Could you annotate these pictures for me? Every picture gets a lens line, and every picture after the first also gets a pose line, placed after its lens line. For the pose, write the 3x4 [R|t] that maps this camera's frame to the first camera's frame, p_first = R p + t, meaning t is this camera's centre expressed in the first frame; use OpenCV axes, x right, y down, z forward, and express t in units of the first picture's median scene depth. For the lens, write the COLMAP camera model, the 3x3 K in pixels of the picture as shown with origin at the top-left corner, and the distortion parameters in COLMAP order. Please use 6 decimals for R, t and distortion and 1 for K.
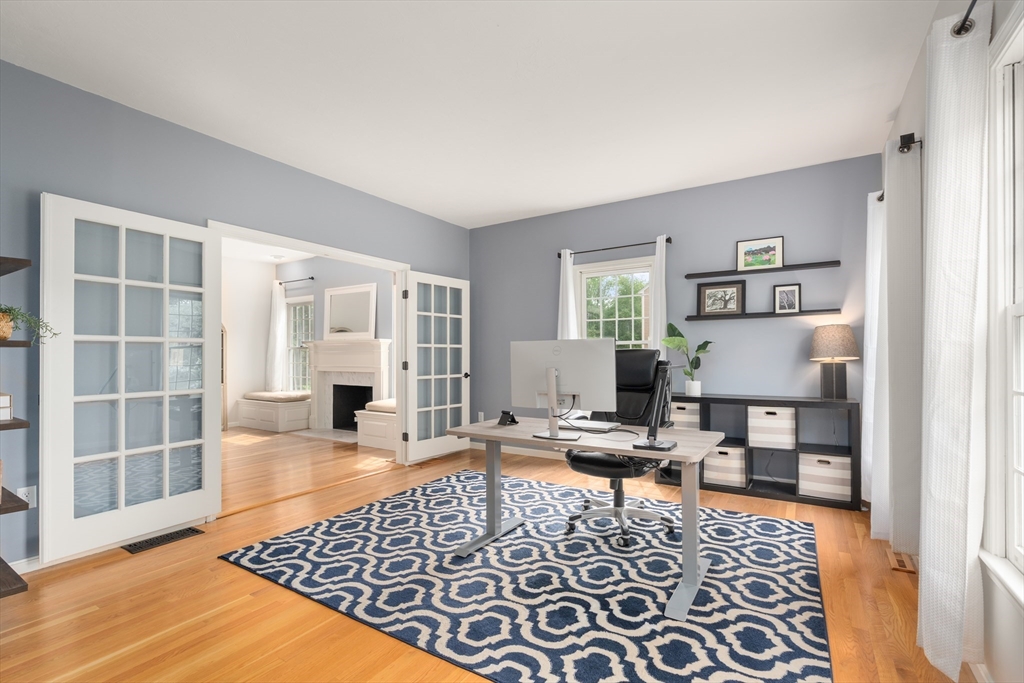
lens RADIAL K [[468.6, 0, 509.0], [0, 468.6, 351.6], [0, 0, 1]] dist [-0.010988, 0.004981]
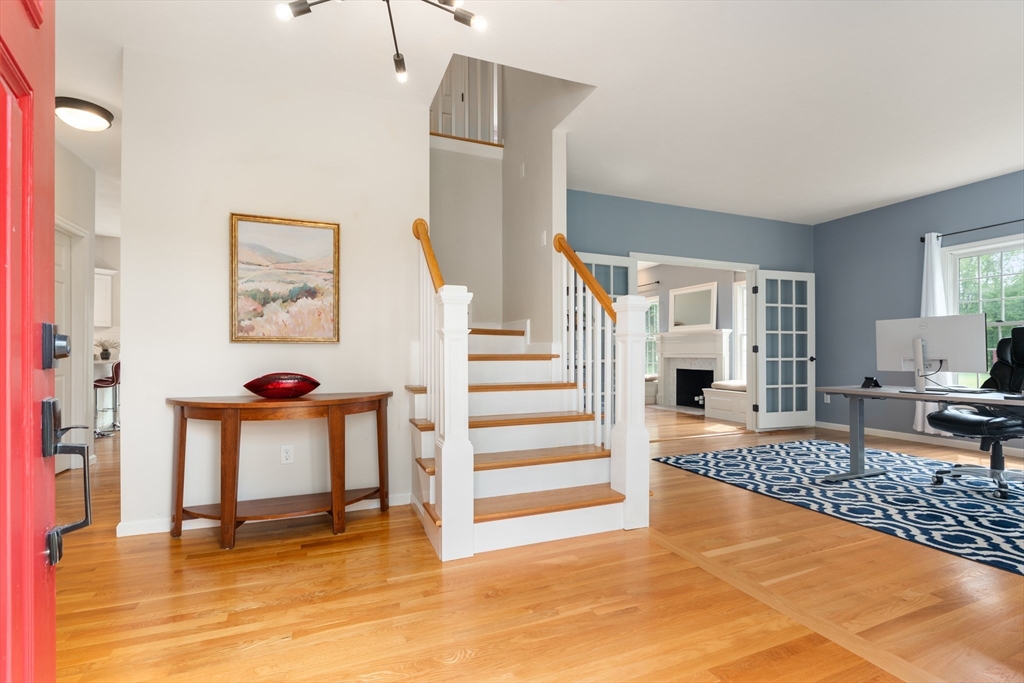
lens RADIAL K [[468.6, 0, 514.1], [0, 468.6, 351.5], [0, 0, 1]] dist [-0.010988, 0.004981]
pose [[0.821483, -0.001929, -0.570230, -0.044586], [0.004218, 0.999987, 0.002693, 0.030076], [0.570218, -0.004617, 0.821481, -0.336717]]
